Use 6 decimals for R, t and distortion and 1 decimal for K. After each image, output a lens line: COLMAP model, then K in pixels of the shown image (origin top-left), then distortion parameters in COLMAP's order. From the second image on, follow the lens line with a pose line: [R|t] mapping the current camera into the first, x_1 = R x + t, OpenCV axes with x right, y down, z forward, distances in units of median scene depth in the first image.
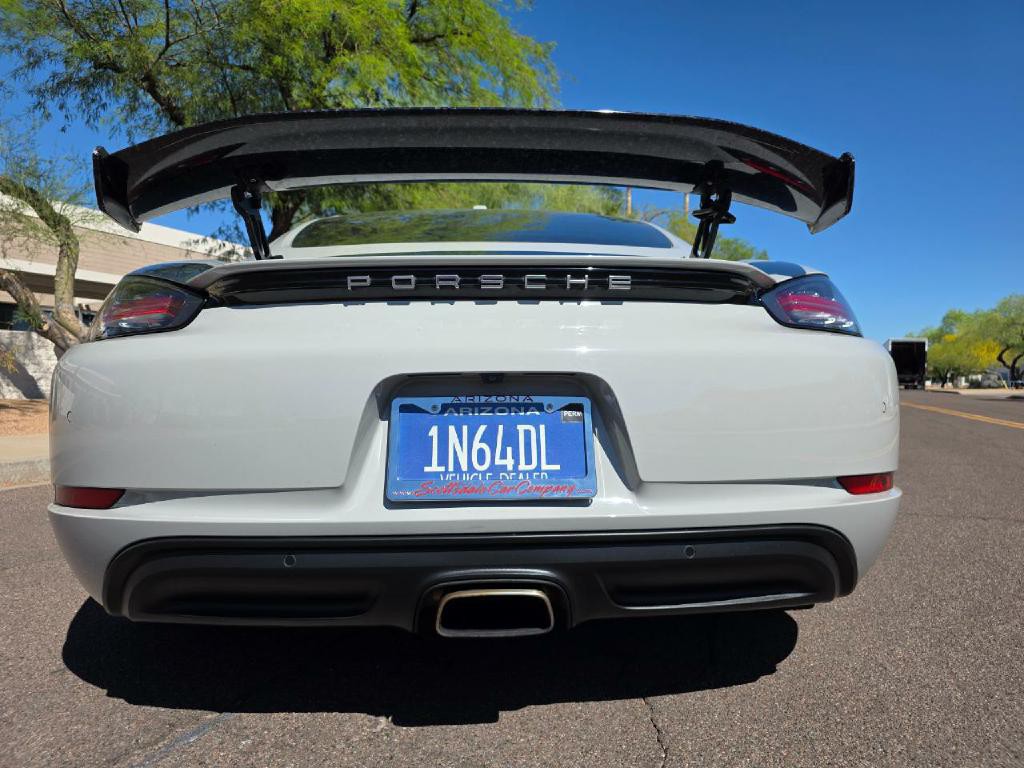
lens RADIAL K [[689.0, 0, 511.6], [0, 689.0, 371.0], [0, 0, 1]] dist [0.044841, -0.045082]
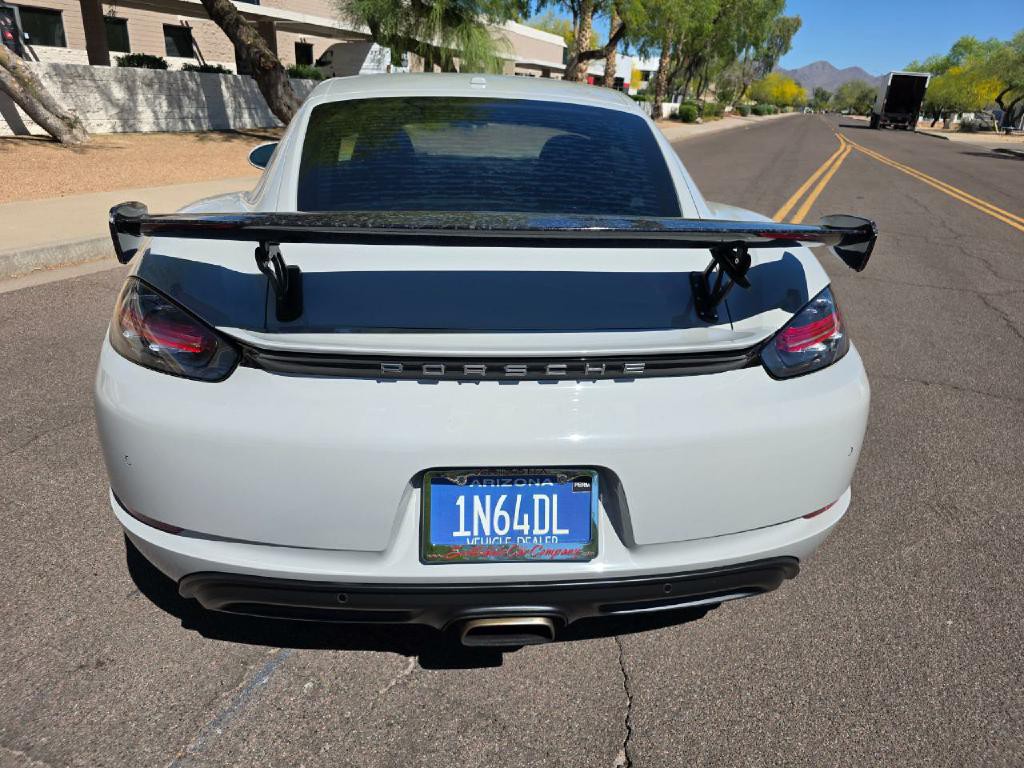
lens RADIAL K [[689.0, 0, 511.6], [0, 689.0, 371.0], [0, 0, 1]] dist [0.044841, -0.045082]
pose [[0.998515, 0.027987, 0.046732, -0.088267], [-0.043376, 0.927473, 0.371366, -0.542312], [-0.032949, -0.372842, 0.927310, 0.012177]]
